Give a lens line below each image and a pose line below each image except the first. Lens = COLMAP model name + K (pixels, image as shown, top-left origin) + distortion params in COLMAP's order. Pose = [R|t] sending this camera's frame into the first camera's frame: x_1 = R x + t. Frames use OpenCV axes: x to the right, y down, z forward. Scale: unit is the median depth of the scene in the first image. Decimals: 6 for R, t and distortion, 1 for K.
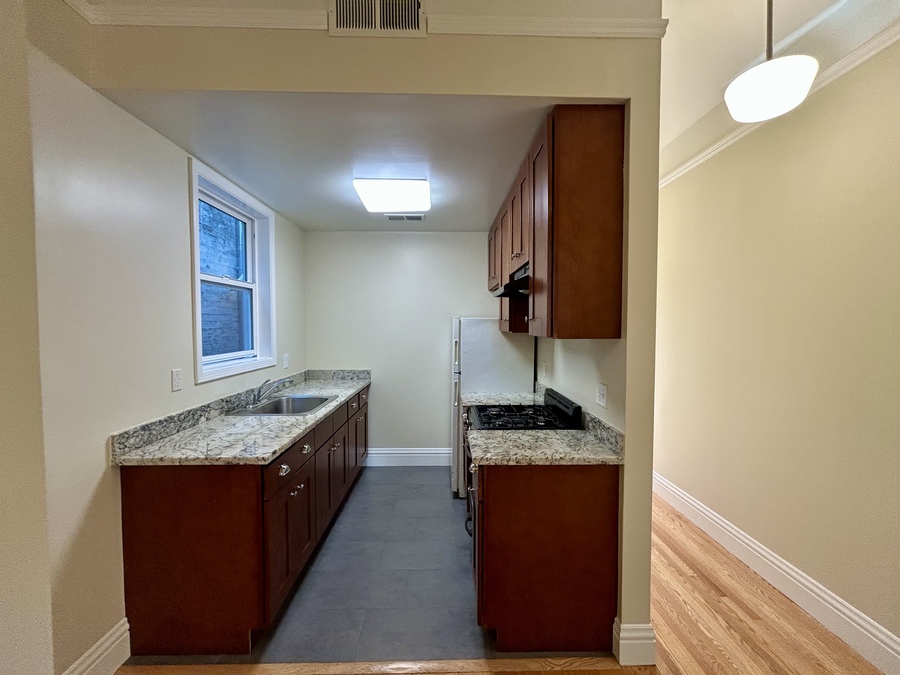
lens RADIAL K [[363.1, 0, 450.9], [0, 363.1, 335.6], [0, 0, 1]] dist [-0.003489, 0.001832]
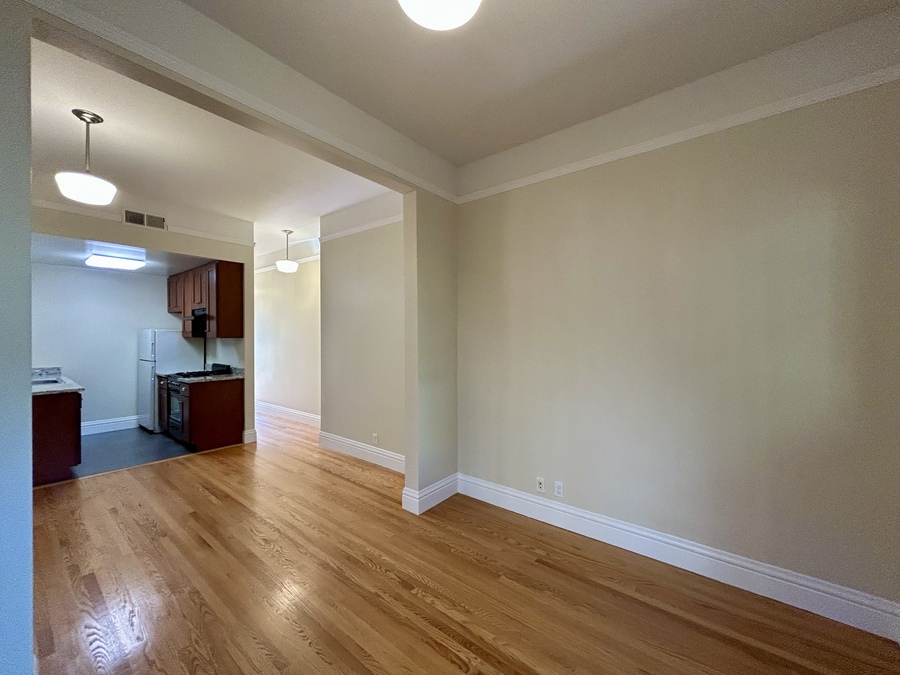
lens RADIAL K [[363.1, 0, 450.6], [0, 363.1, 334.0], [0, 0, 1]] dist [-0.003489, 0.001832]
pose [[0.640419, -0.000283, 0.768026, -0.649797], [0.026956, 0.999392, -0.022109, 0.080544], [-0.767553, 0.034862, 0.640037, -1.965398]]
